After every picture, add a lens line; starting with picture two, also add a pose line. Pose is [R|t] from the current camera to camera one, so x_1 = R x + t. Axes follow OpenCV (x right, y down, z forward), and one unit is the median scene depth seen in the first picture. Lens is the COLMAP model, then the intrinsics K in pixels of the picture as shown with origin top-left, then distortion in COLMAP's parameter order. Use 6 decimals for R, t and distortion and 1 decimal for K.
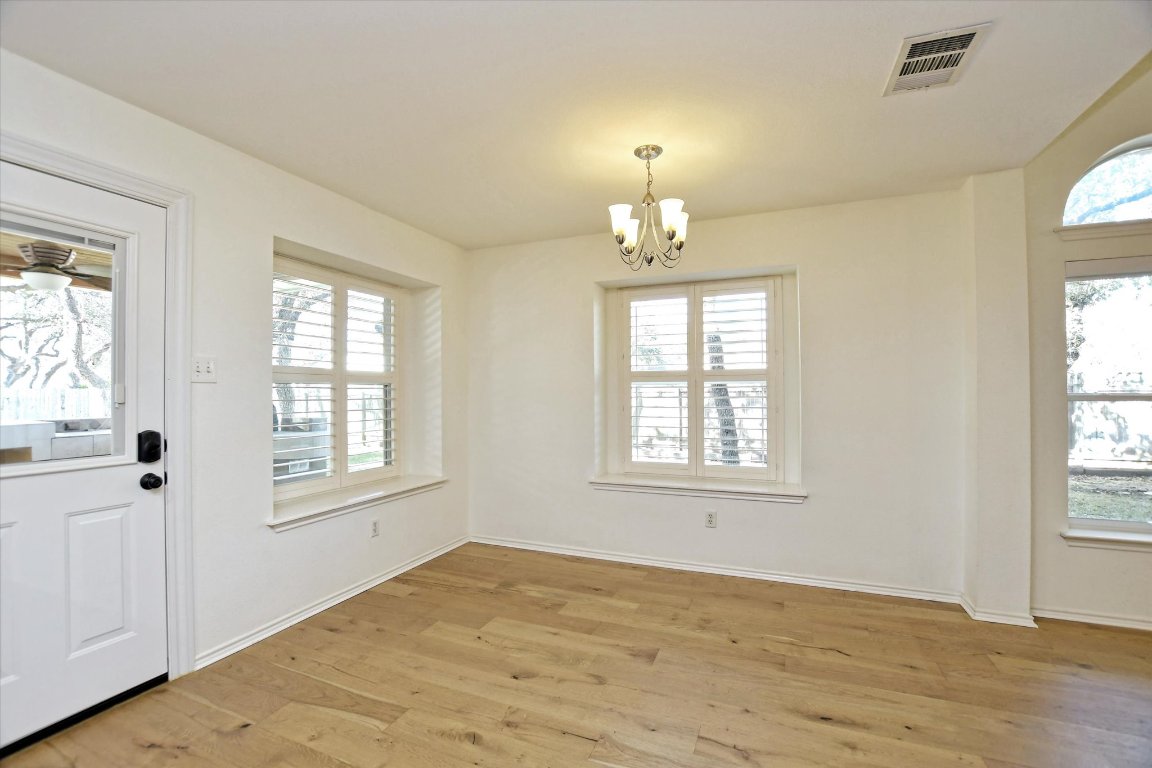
lens RADIAL K [[509.6, 0, 573.4], [0, 509.6, 386.8], [0, 0, 1]] dist [-0.031738, 0.000536]
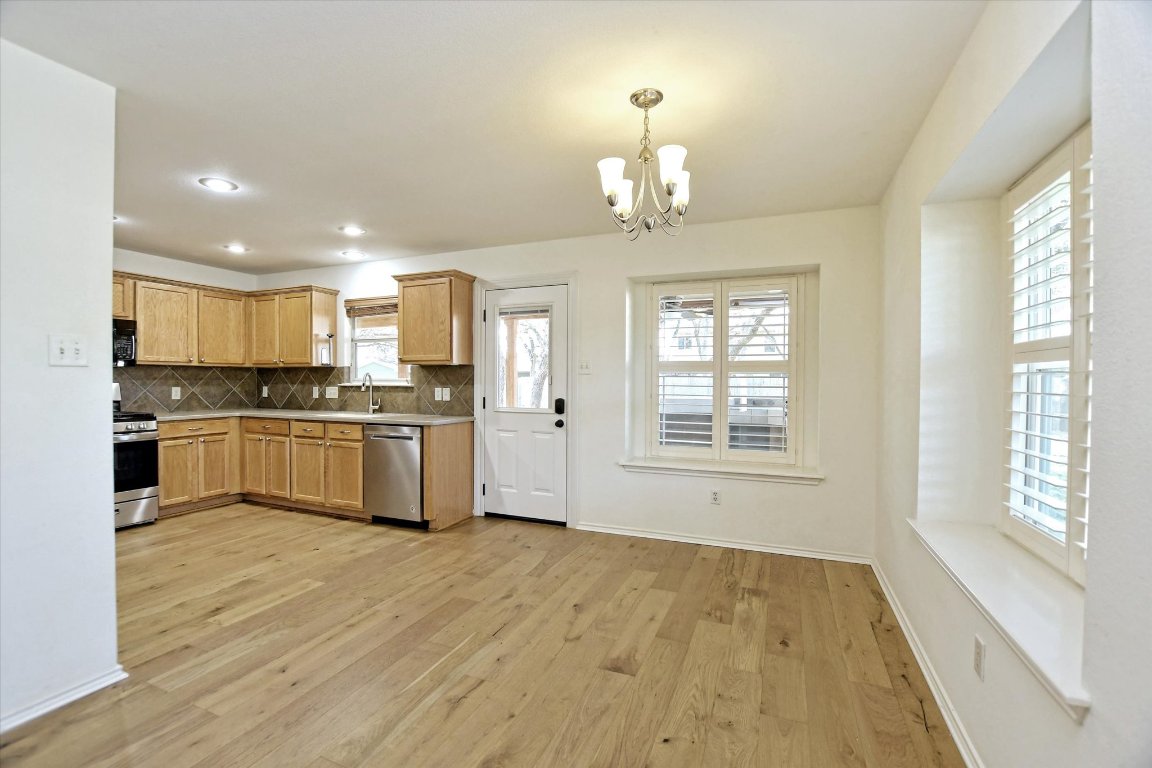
lens RADIAL K [[509.6, 0, 573.4], [0, 509.6, 386.8], [0, 0, 1]] dist [-0.031738, 0.000536]
pose [[-0.009254, 0.011361, -0.999893, 1.003779], [0.001291, 0.999935, 0.011350, 0.014085], [0.999956, -0.001186, -0.009268, 0.882580]]
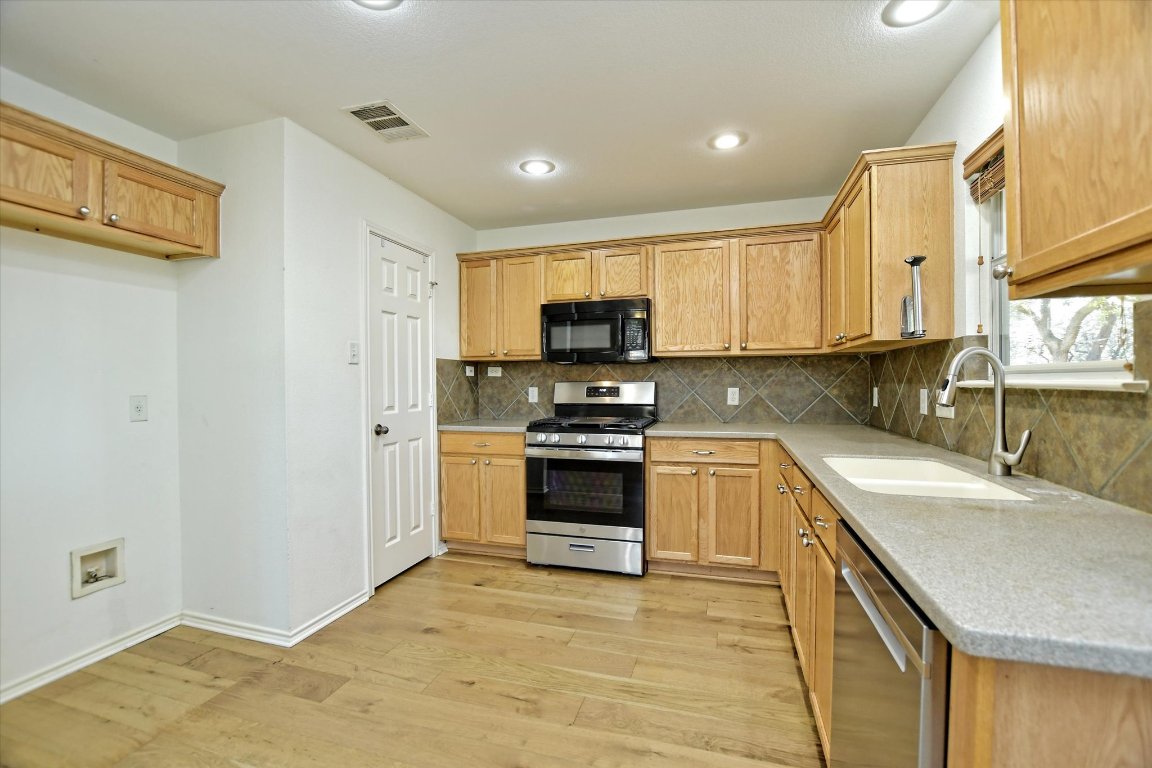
lens RADIAL K [[509.6, 0, 573.4], [0, 509.6, 386.8], [0, 0, 1]] dist [-0.031738, 0.000536]
pose [[-0.995632, 0.006236, -0.093153, -0.372706], [0.005821, 0.999972, 0.004722, 0.024052], [0.093180, 0.004159, -0.995641, 0.646534]]
